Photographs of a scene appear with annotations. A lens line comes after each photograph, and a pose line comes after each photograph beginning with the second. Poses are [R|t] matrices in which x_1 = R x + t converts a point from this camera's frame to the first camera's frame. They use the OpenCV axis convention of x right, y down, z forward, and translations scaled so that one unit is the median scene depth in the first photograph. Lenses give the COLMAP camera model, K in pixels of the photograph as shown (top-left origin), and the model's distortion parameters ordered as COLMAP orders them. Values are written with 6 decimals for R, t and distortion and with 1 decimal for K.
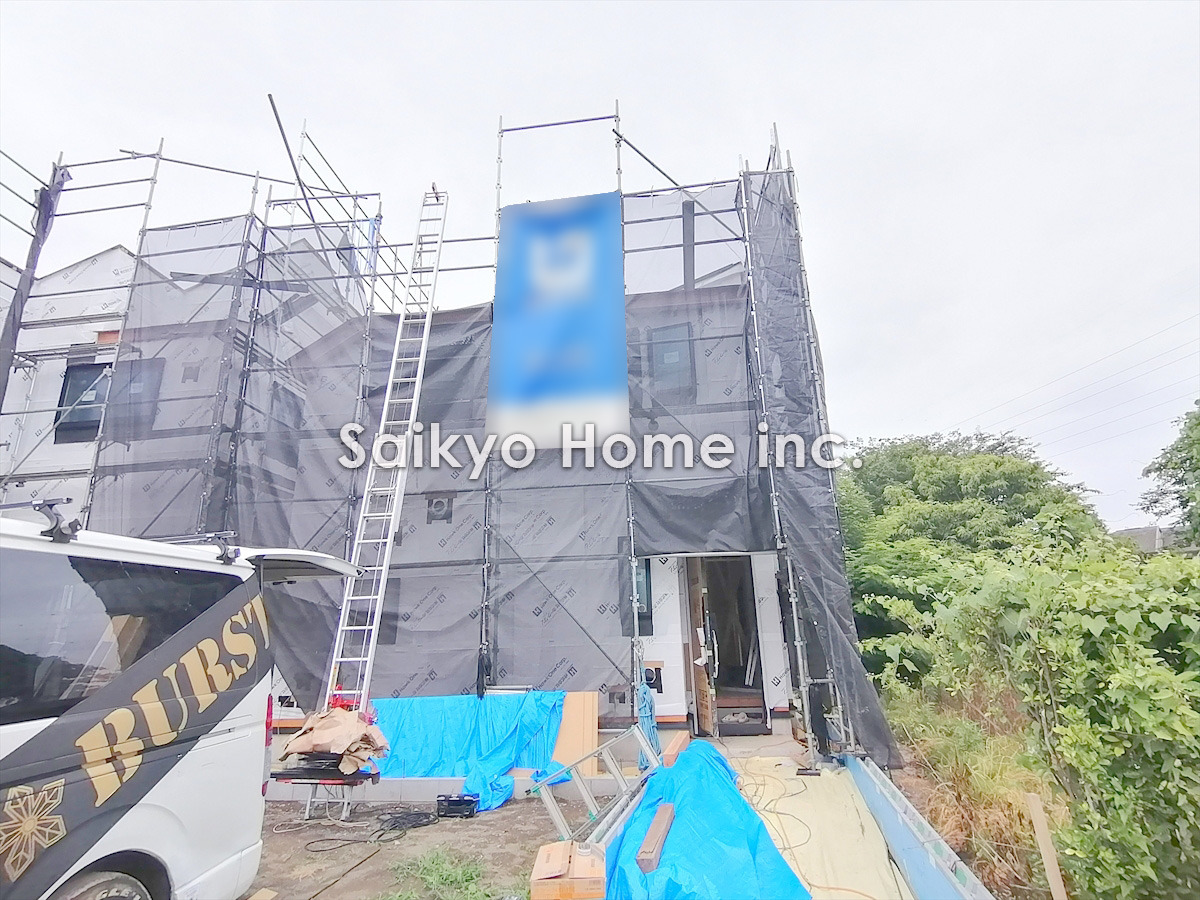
lens RADIAL K [[609.3, 0, 603.8], [0, 609.3, 448.7], [0, 0, 1]] dist [-0.001367, -0.001122]
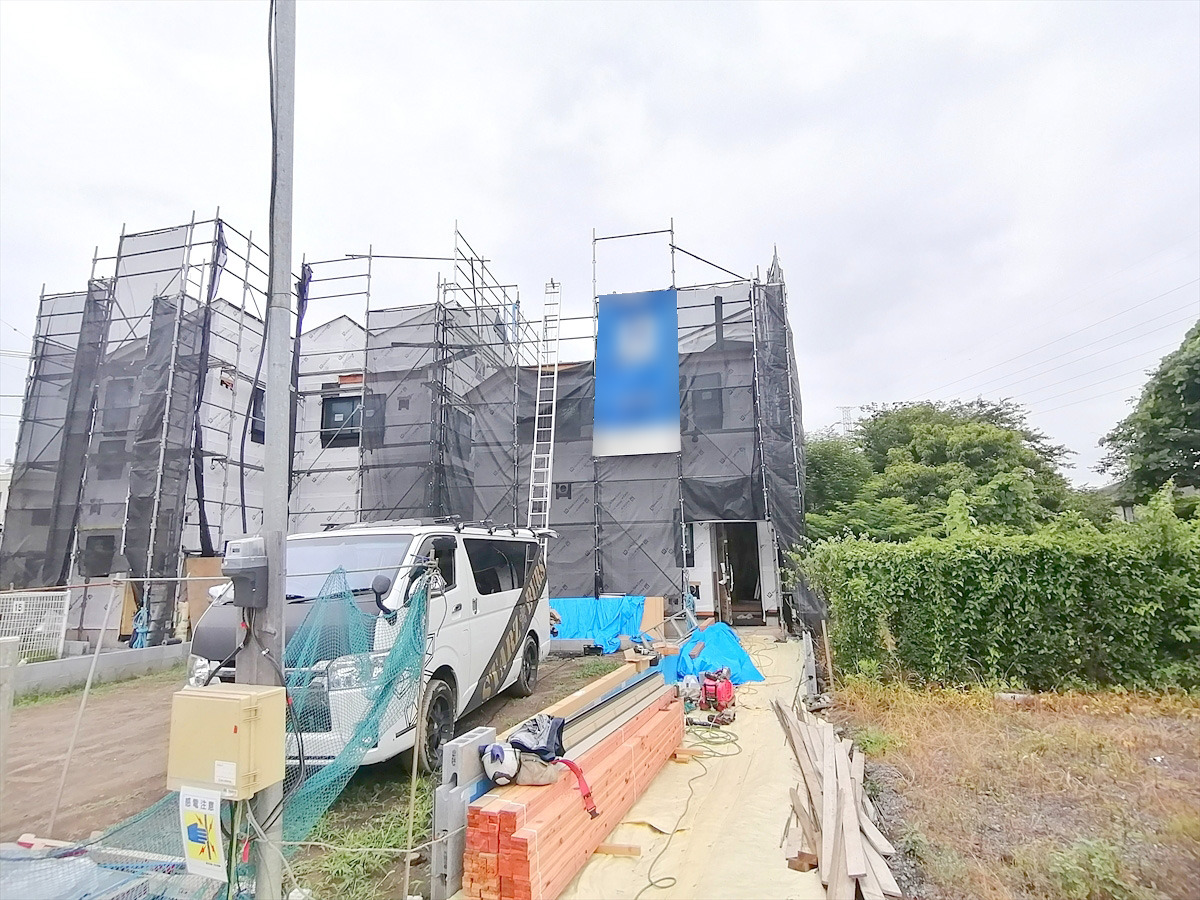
lens RADIAL K [[587.9, 0, 603.7], [0, 587.9, 449.5], [0, 0, 1]] dist [0.002440, -0.000118]
pose [[0.997443, -0.003002, -0.071404, -0.048927], [0.010214, 0.994849, 0.100856, -0.171052], [0.070733, -0.101328, 0.992335, -0.559758]]
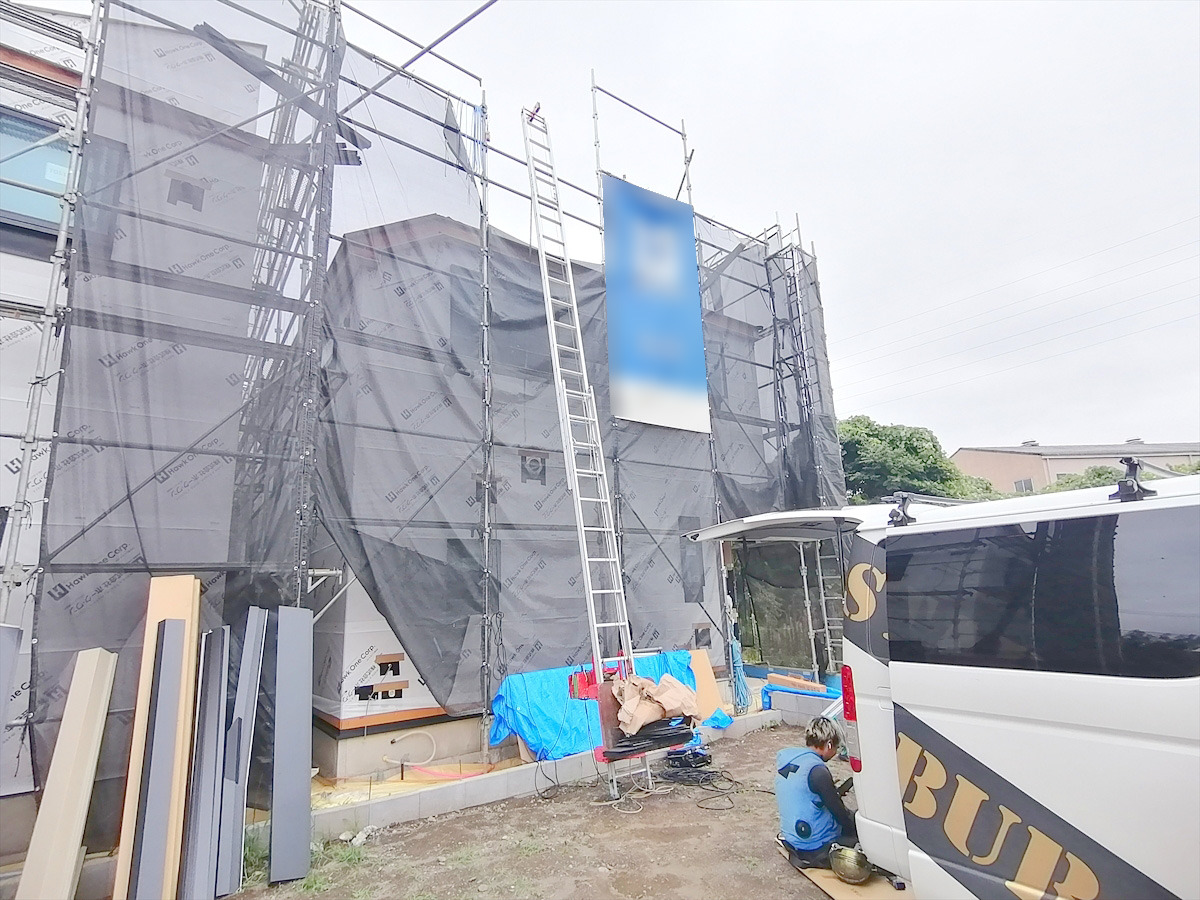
lens RADIAL K [[609.3, 0, 603.8], [0, 609.3, 448.7], [0, 0, 1]] dist [-0.001367, -0.001122]
pose [[0.726358, 0.159209, 0.668622, -0.820921], [-0.179142, 0.983031, -0.039464, 0.089253], [-0.663560, -0.091113, 0.742554, 0.257122]]
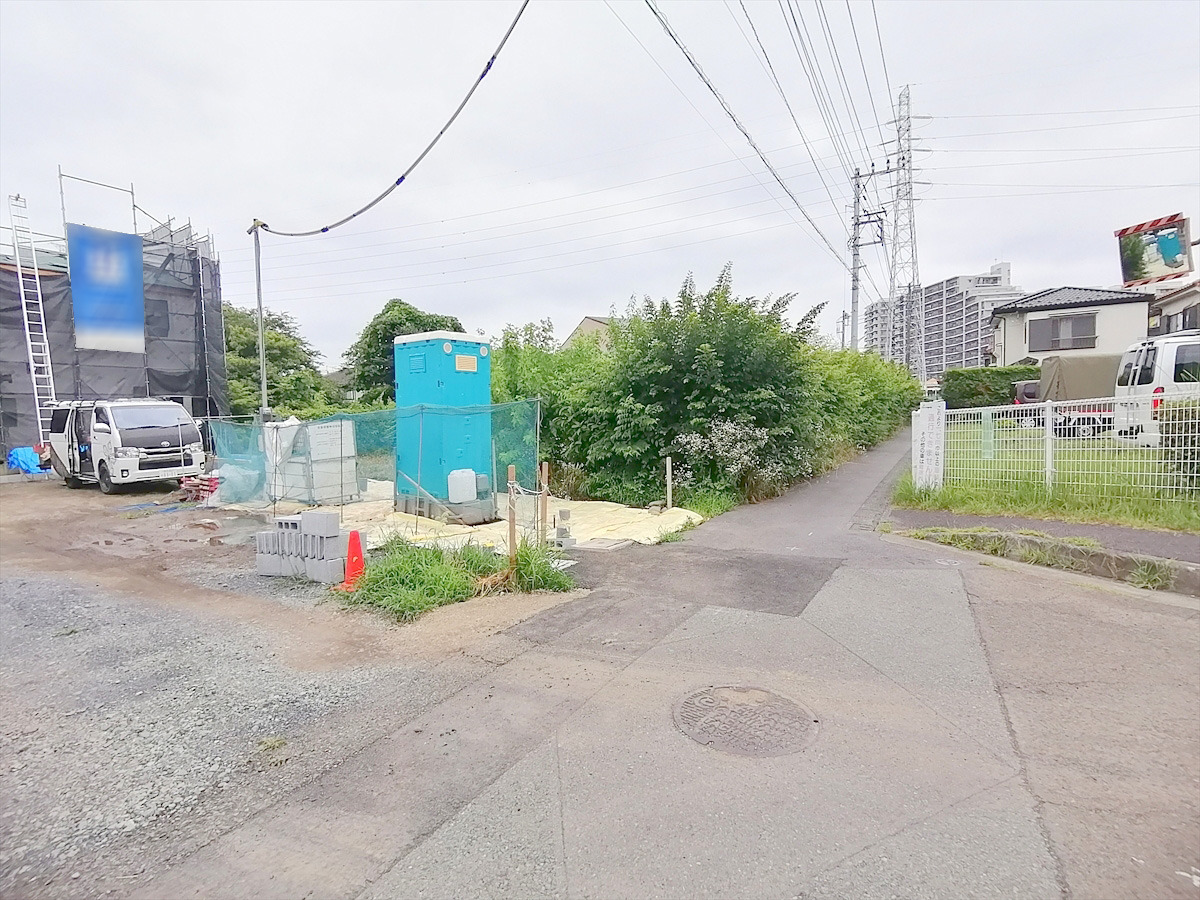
lens RADIAL K [[587.9, 0, 603.7], [0, 587.9, 449.5], [0, 0, 1]] dist [0.002440, -0.000118]
pose [[0.458402, -0.036913, 0.887978, -1.241041], [-0.241396, 0.956404, 0.164374, -0.468957], [-0.855334, -0.289704, 0.429507, -1.774661]]
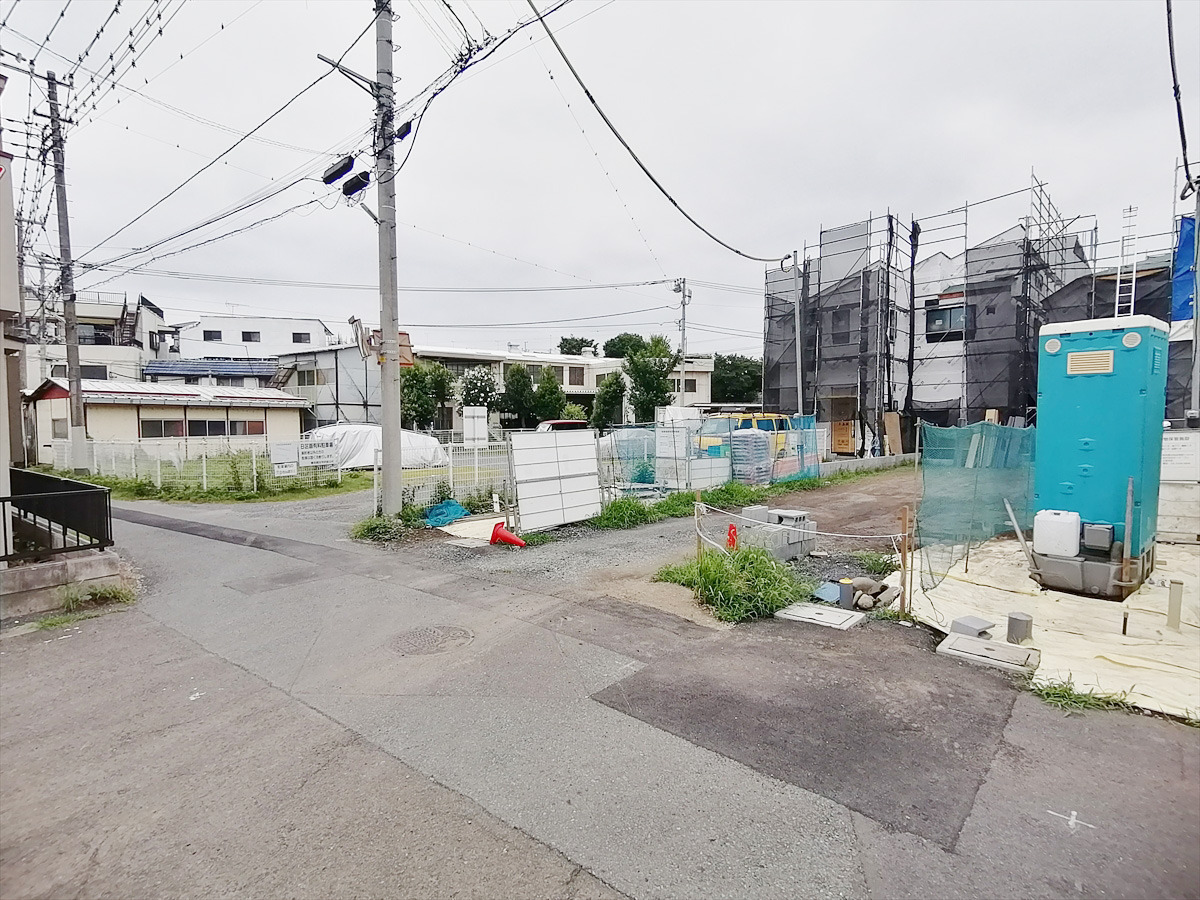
lens RADIAL K [[609.3, 0, 603.8], [0, 609.3, 448.7], [0, 0, 1]] dist [-0.001367, -0.001122]
pose [[0.791265, 0.051836, -0.609273, -0.438633], [0.159199, 0.944574, 0.287115, -0.593365], [0.590386, -0.324180, 0.739156, -2.011347]]
